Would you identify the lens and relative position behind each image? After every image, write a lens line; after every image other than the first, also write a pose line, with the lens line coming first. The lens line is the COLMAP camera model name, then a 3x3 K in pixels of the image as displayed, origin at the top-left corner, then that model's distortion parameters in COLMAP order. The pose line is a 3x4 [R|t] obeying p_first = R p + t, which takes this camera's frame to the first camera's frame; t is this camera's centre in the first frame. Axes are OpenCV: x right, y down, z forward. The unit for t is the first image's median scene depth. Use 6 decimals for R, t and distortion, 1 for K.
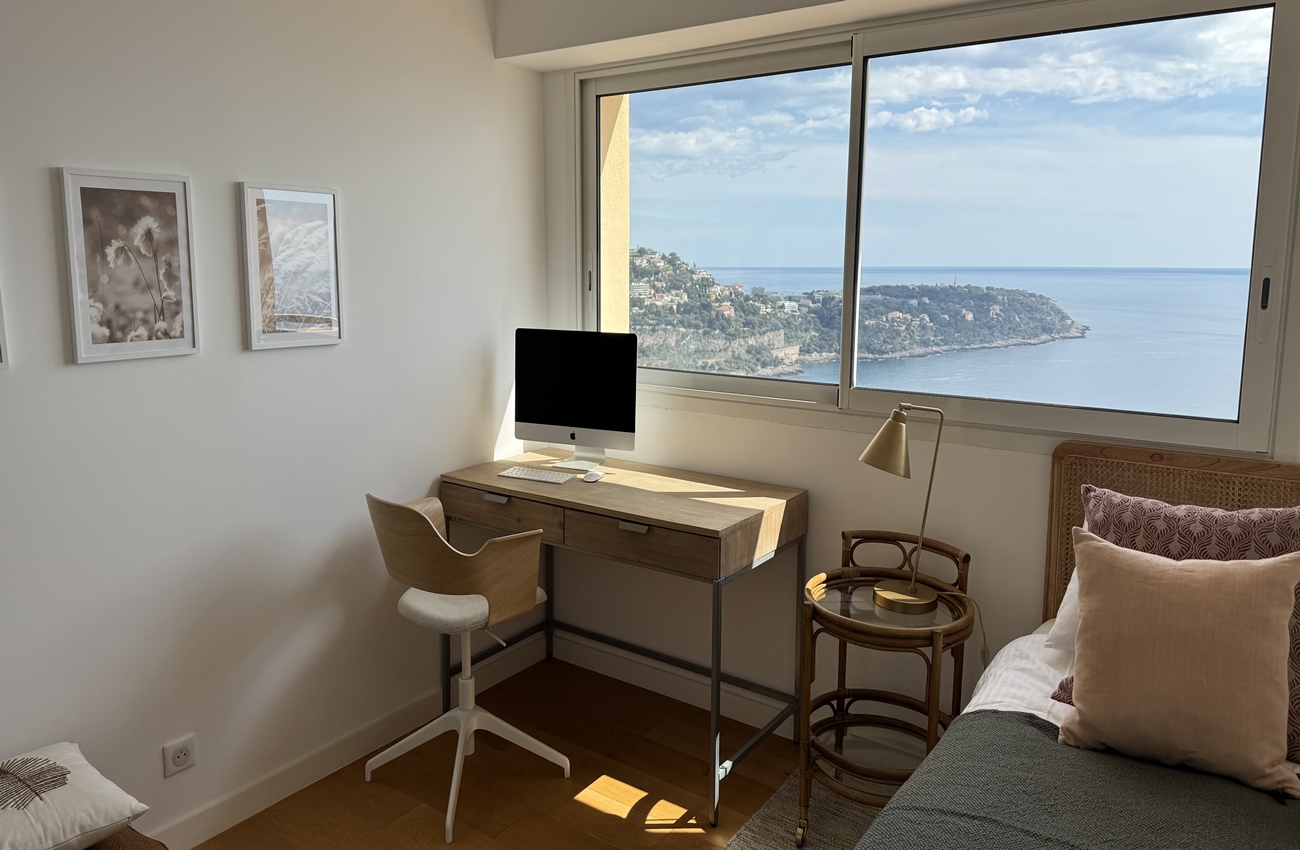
lens RADIAL K [[911.6, 0, 648.2], [0, 911.6, 388.3], [0, 0, 1]] dist [0.074828, -0.088947]
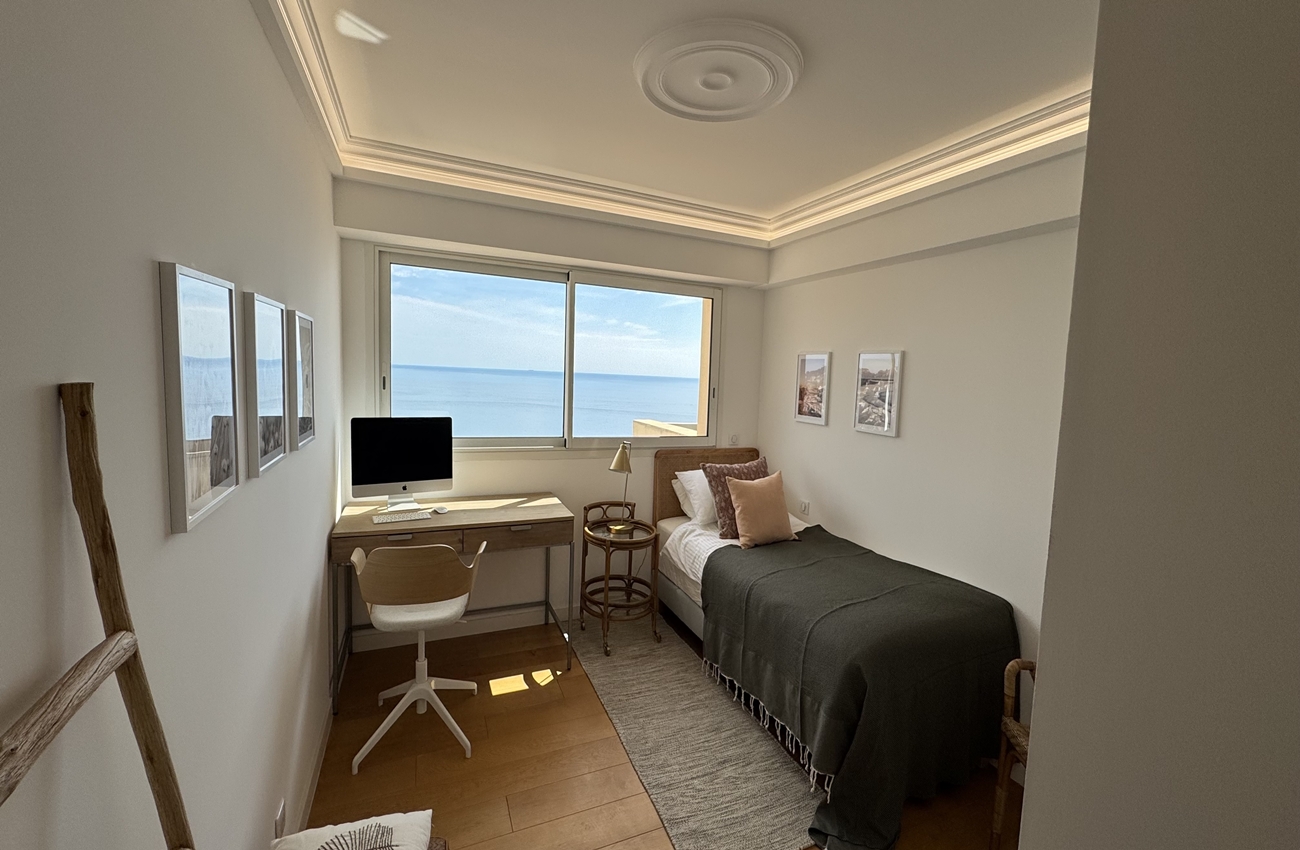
lens RADIAL K [[521.6, 0, 648.2], [0, 521.6, 413.9], [0, 0, 1]] dist [-0.001551, -0.000618]
pose [[0.509809, -0.048659, 0.858911, -0.705313], [0.077281, 0.996953, 0.010609, -0.054403], [-0.856810, 0.060969, 0.512015, 0.247967]]
